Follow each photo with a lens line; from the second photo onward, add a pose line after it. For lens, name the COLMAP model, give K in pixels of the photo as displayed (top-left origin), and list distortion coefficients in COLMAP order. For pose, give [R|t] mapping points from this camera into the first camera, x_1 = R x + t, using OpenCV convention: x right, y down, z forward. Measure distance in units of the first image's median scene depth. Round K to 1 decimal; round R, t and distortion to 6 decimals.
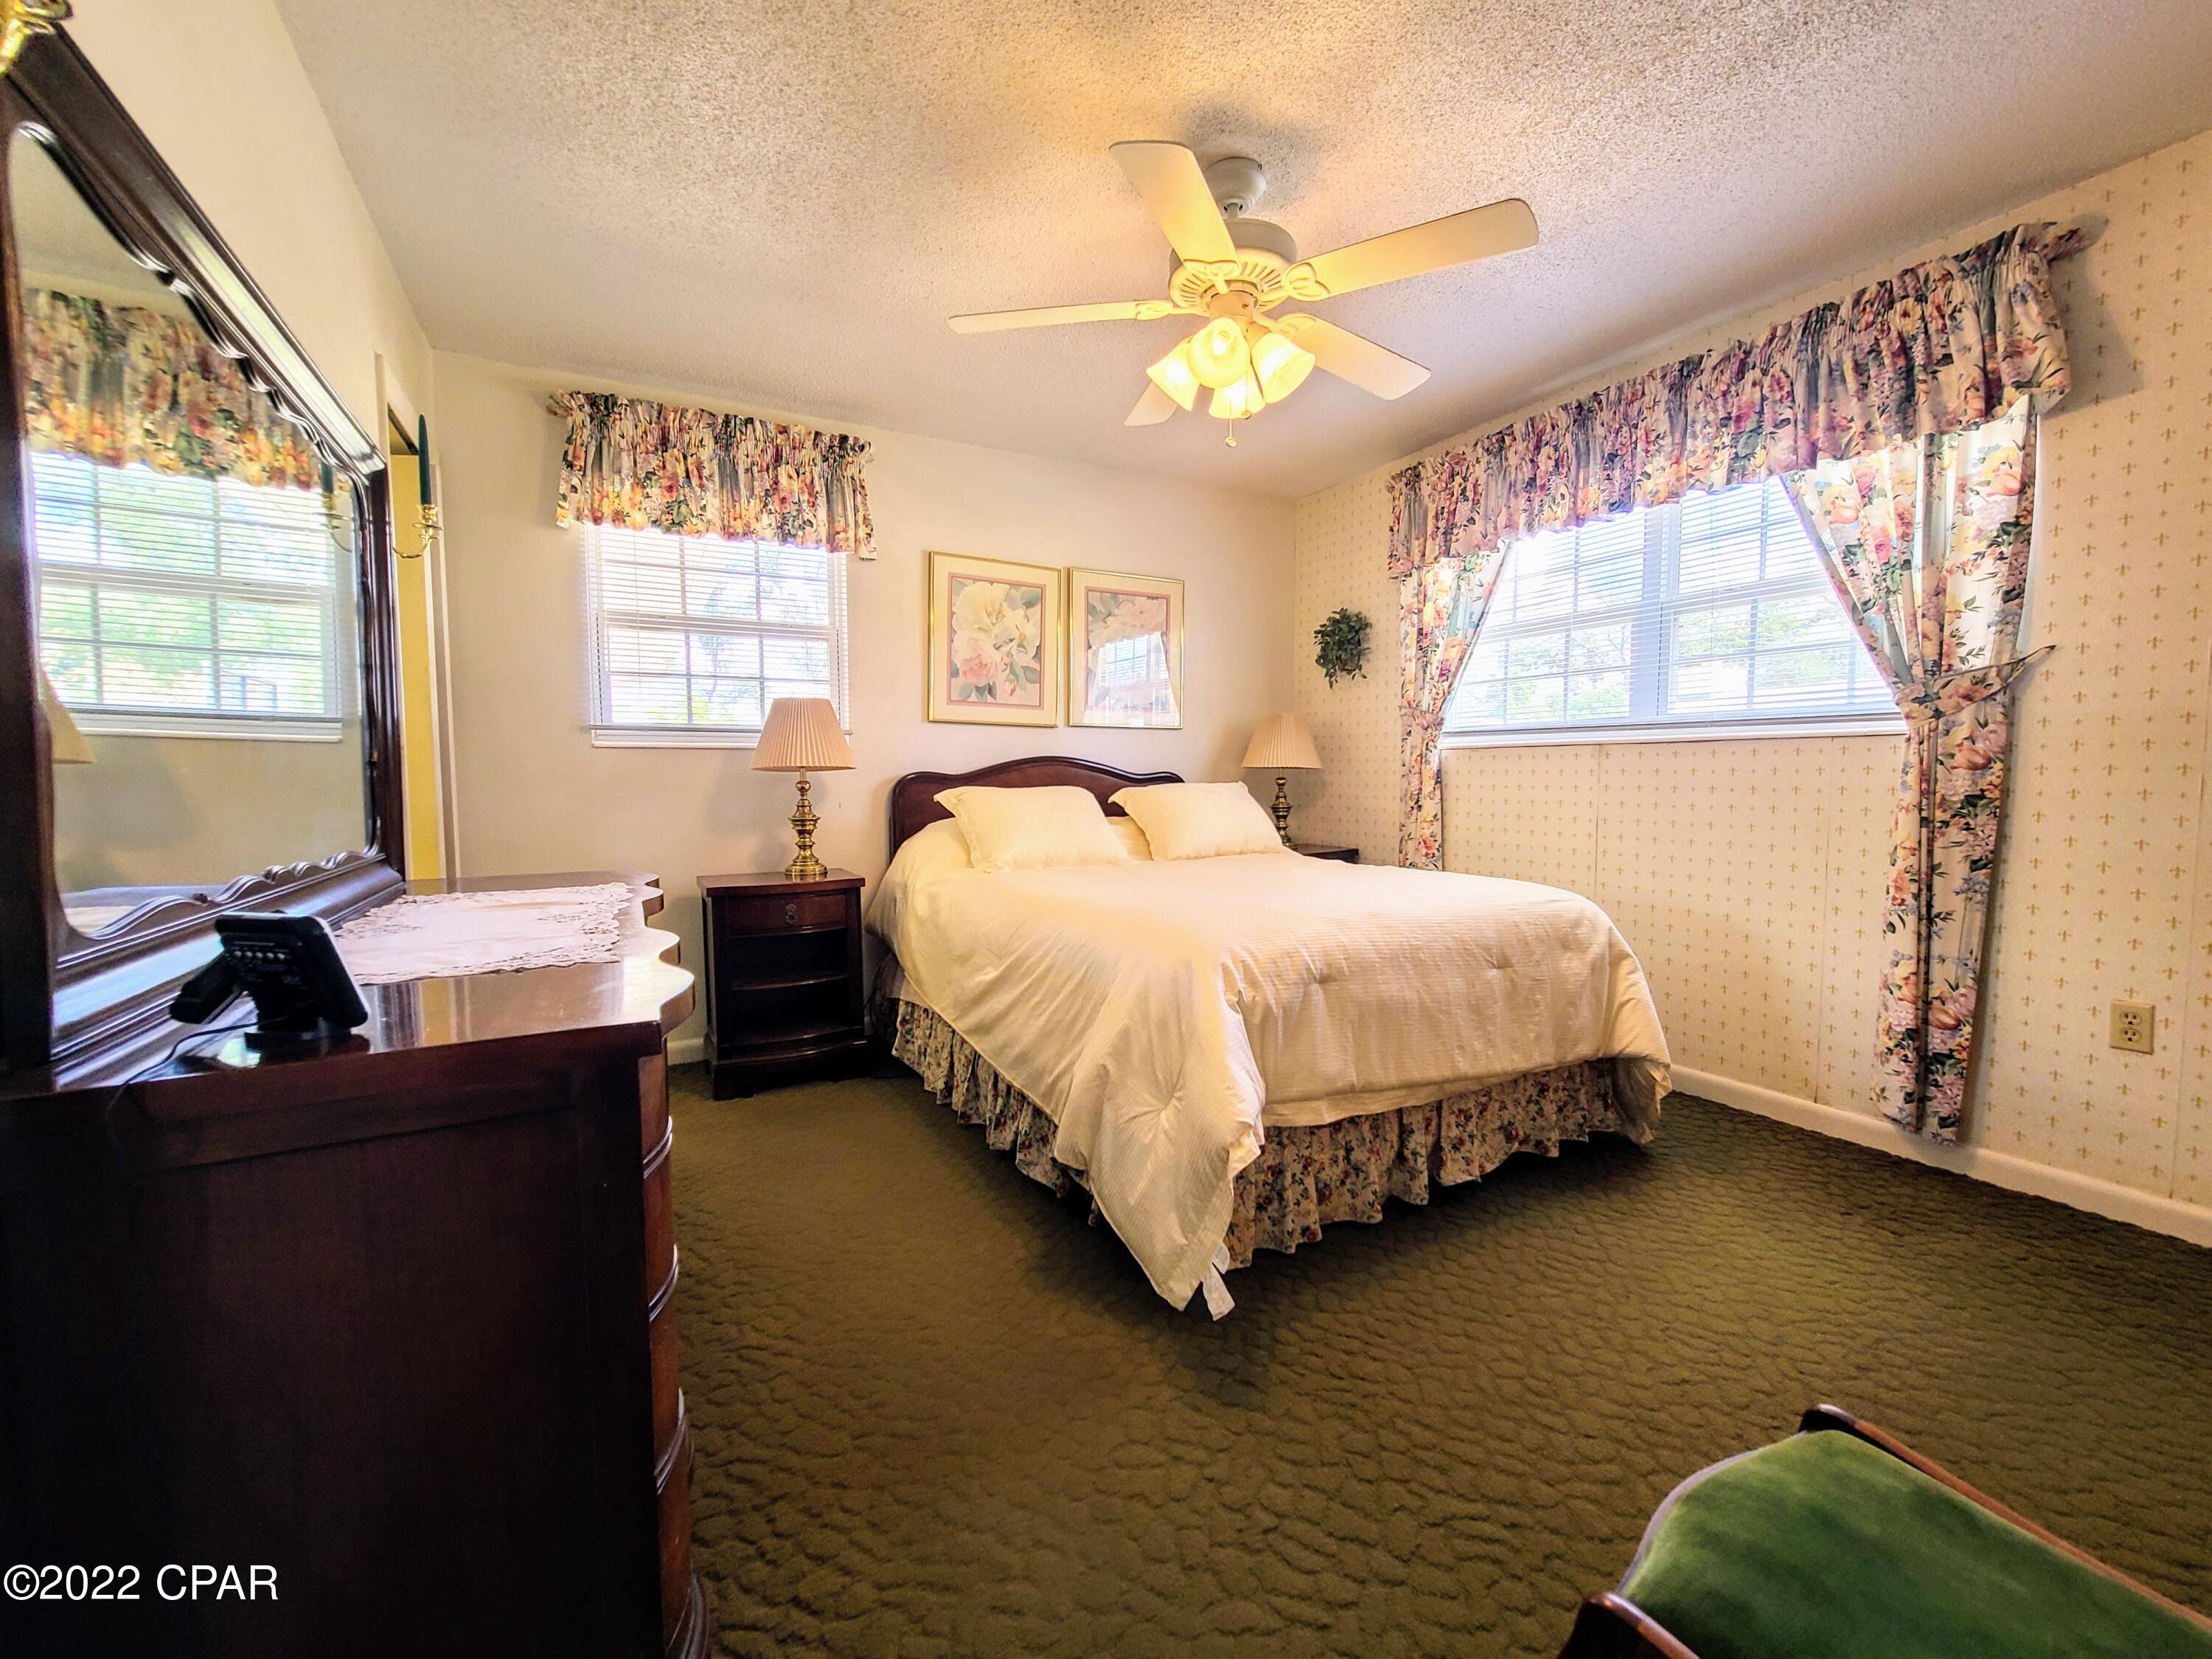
lens RADIAL K [[909.1, 0, 1103.0], [0, 909.1, 835.0], [0, 0, 1]] dist [-0.001448, -0.000120]
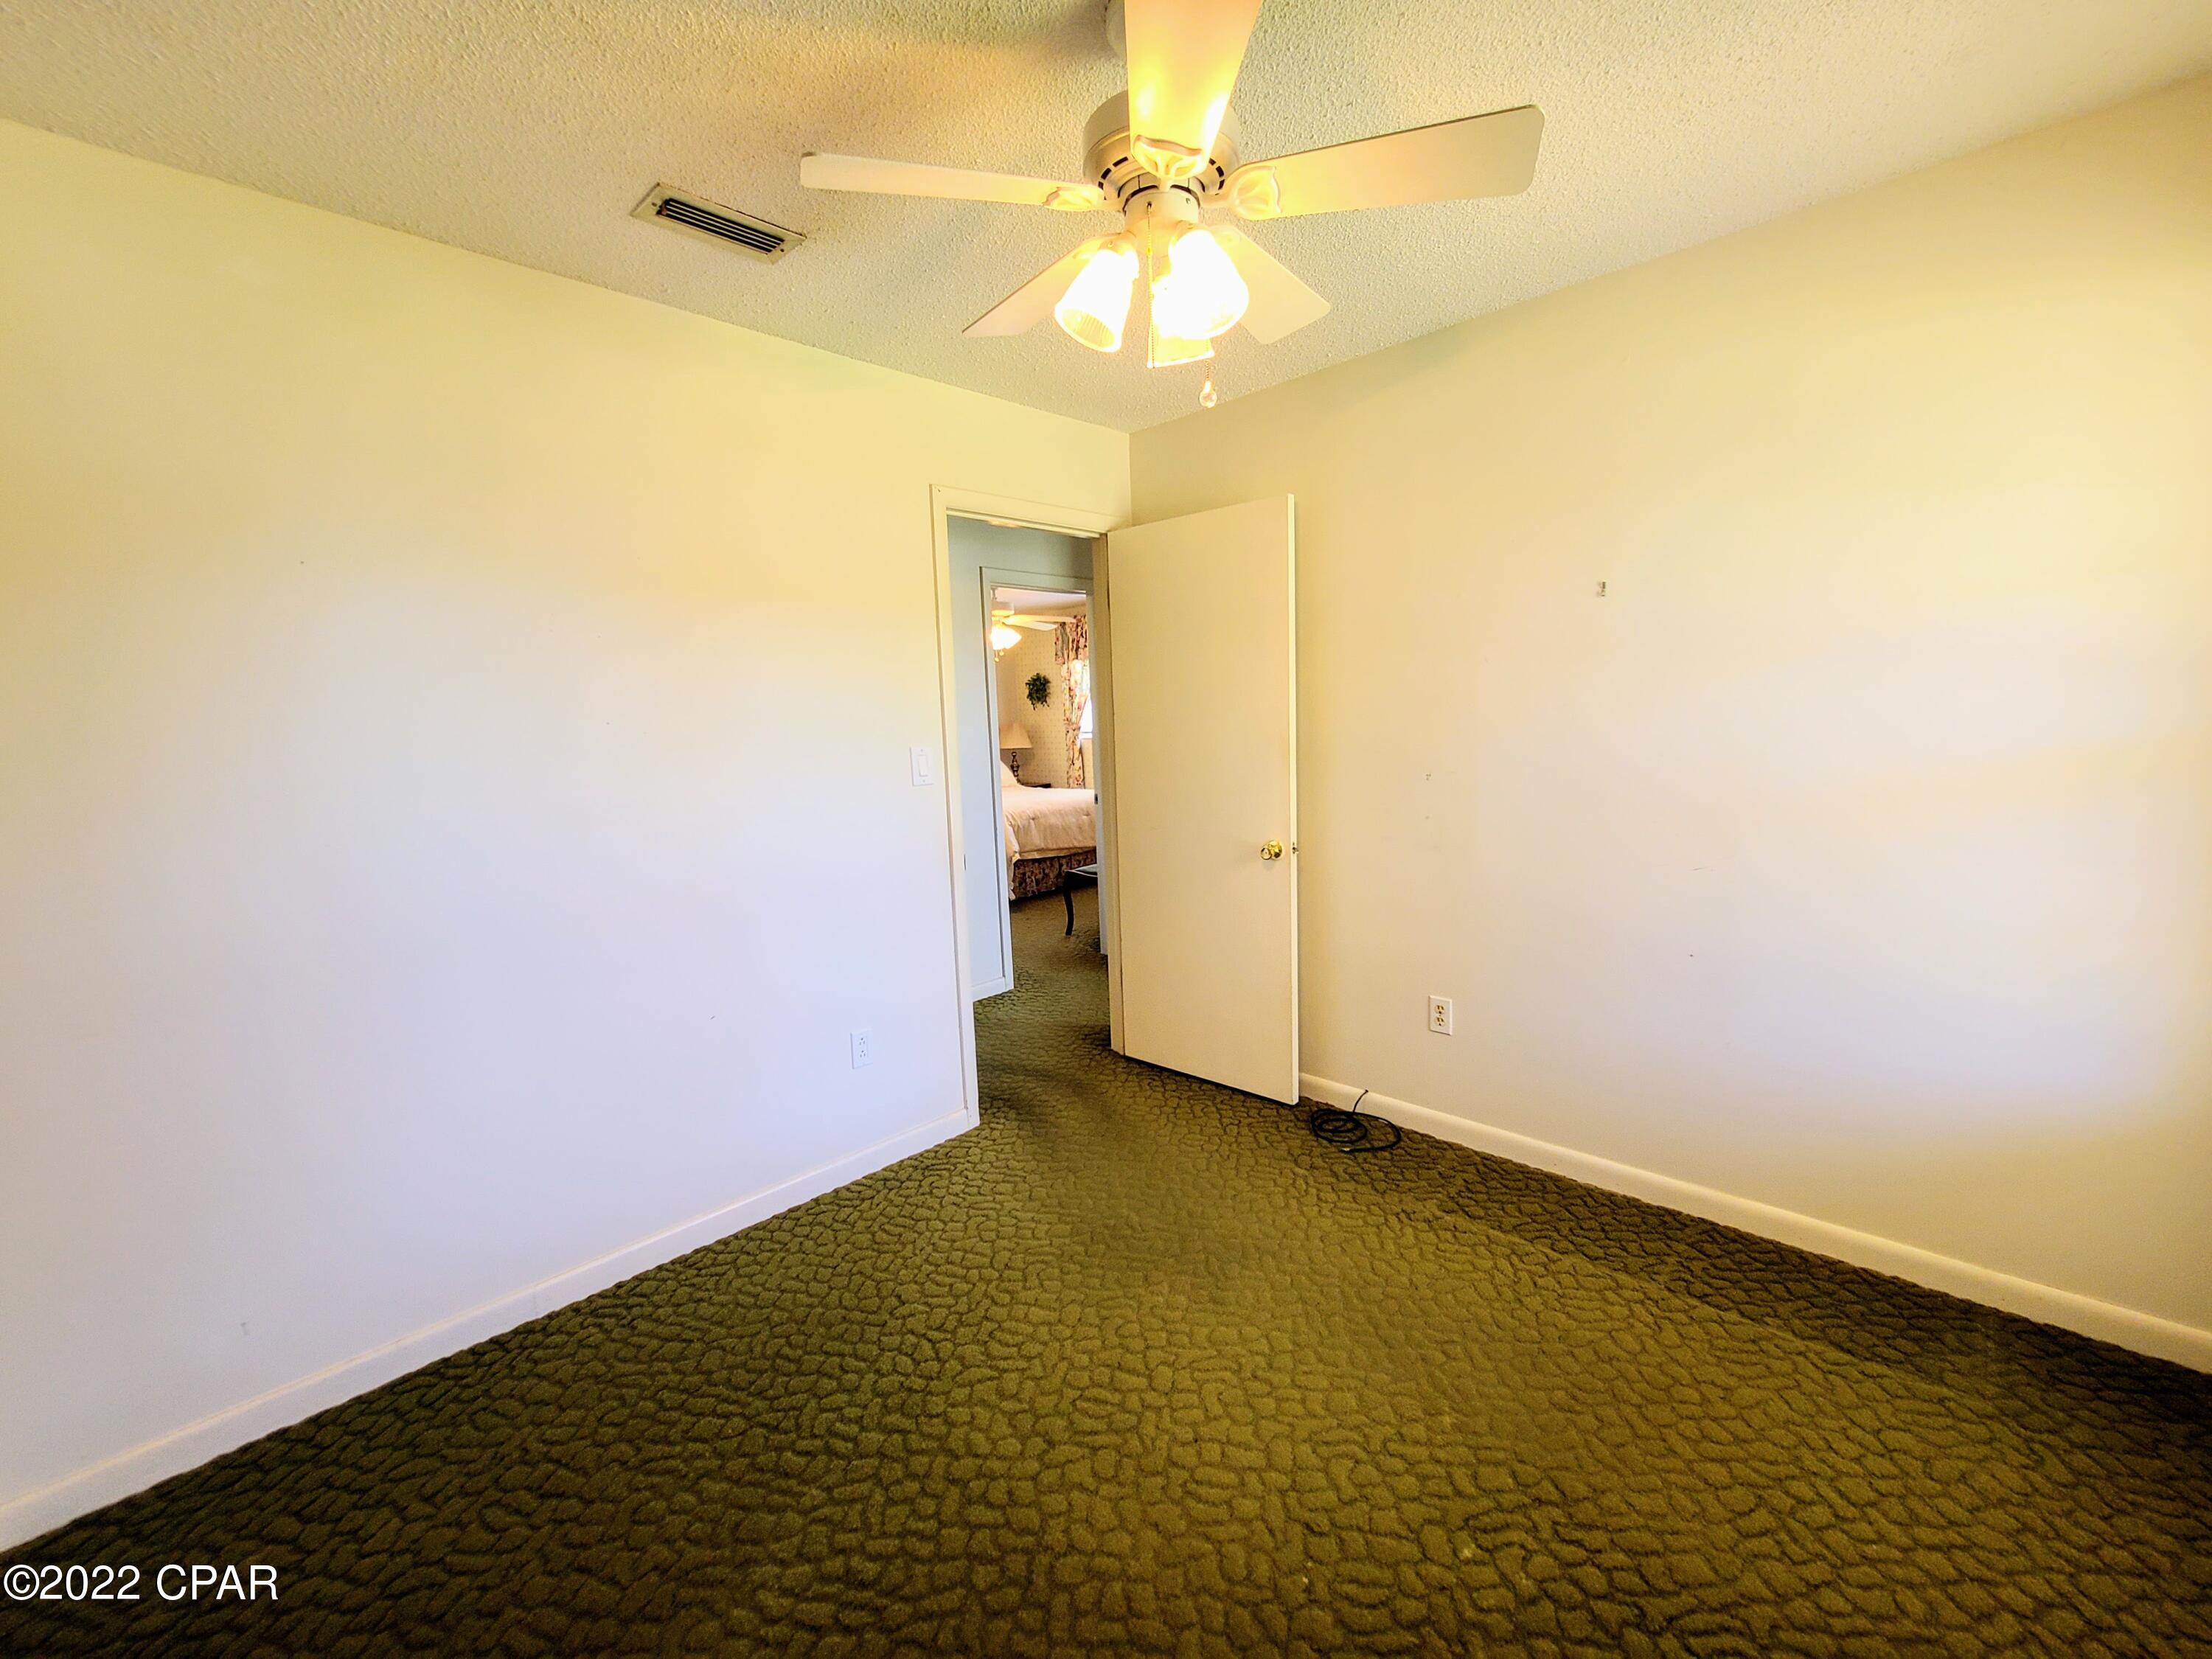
lens RADIAL K [[909.1, 0, 1103.0], [0, 909.1, 835.0], [0, 0, 1]] dist [-0.001448, -0.000120]
pose [[0.953604, -0.068938, 0.293064, -0.351867], [0.052249, 0.996555, 0.064410, 0.006798], [-0.296495, -0.046109, 0.953921, -1.598313]]
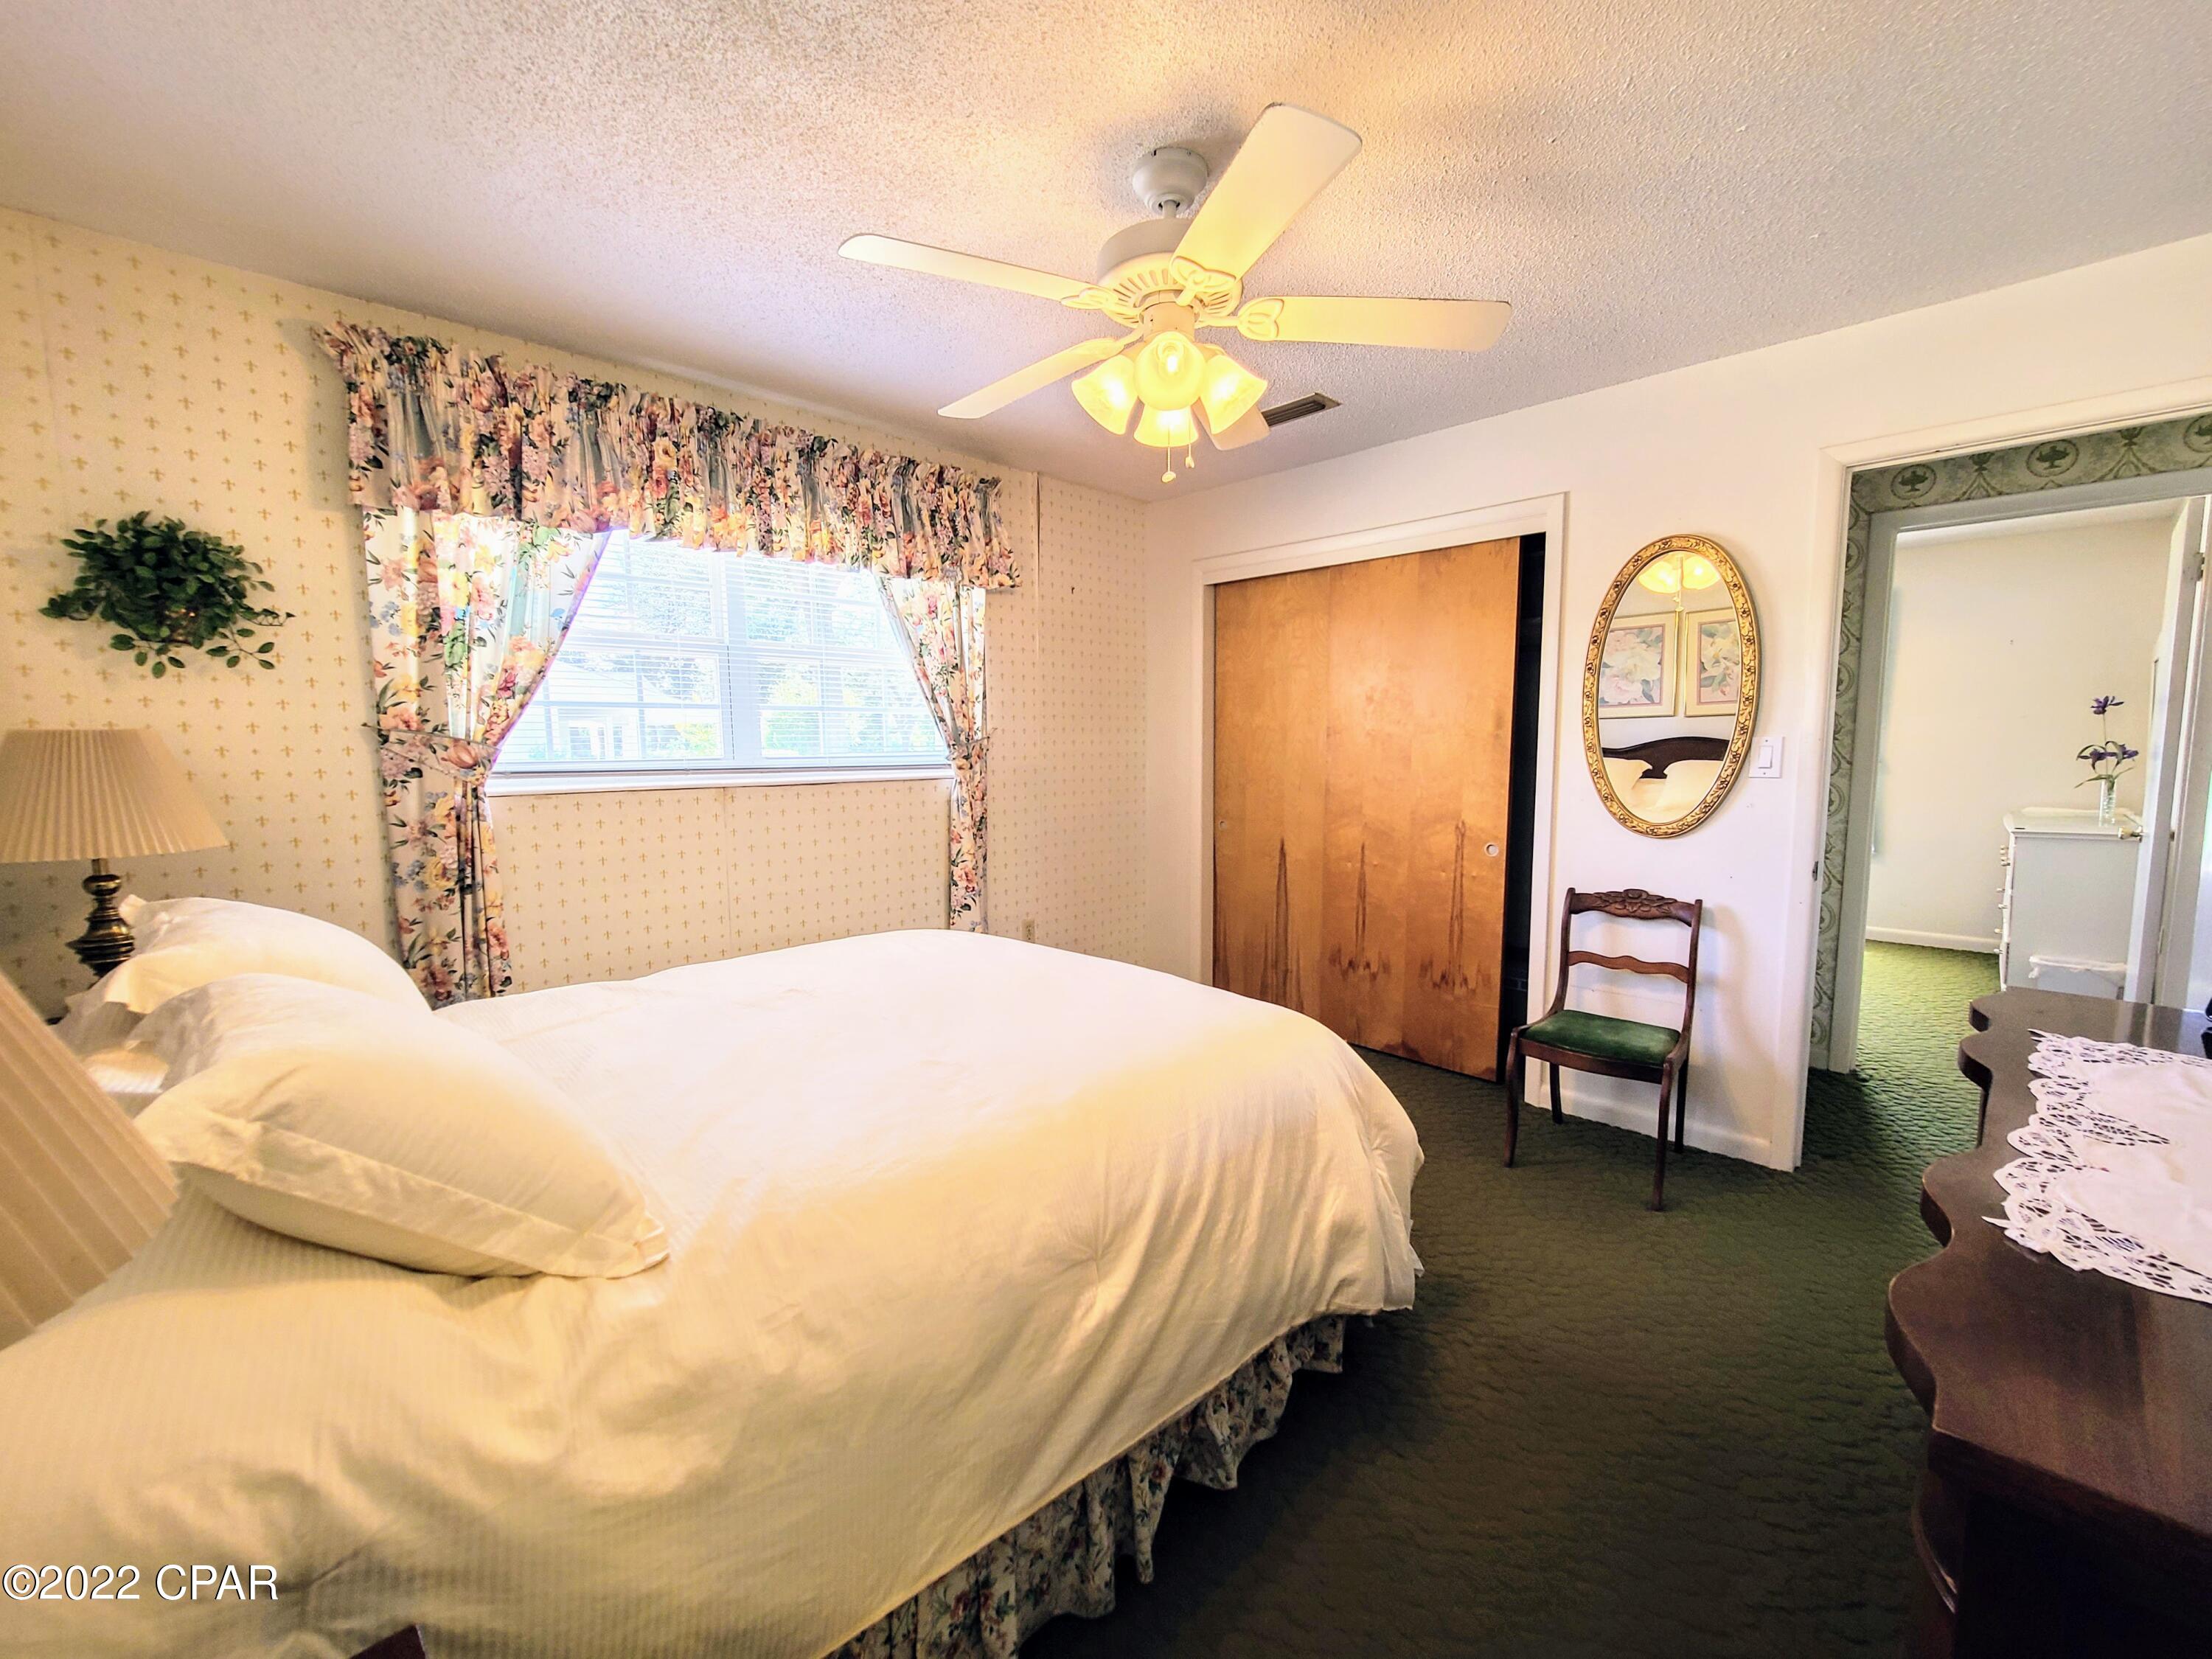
lens RADIAL K [[909.1, 0, 1103.0], [0, 909.1, 835.0], [0, 0, 1]] dist [-0.001448, -0.000120]
pose [[-0.281115, -0.094463, 0.955014, -0.495135], [0.069374, 0.990540, 0.118397, -0.141721], [-0.957163, 0.099536, -0.271902, 0.927805]]
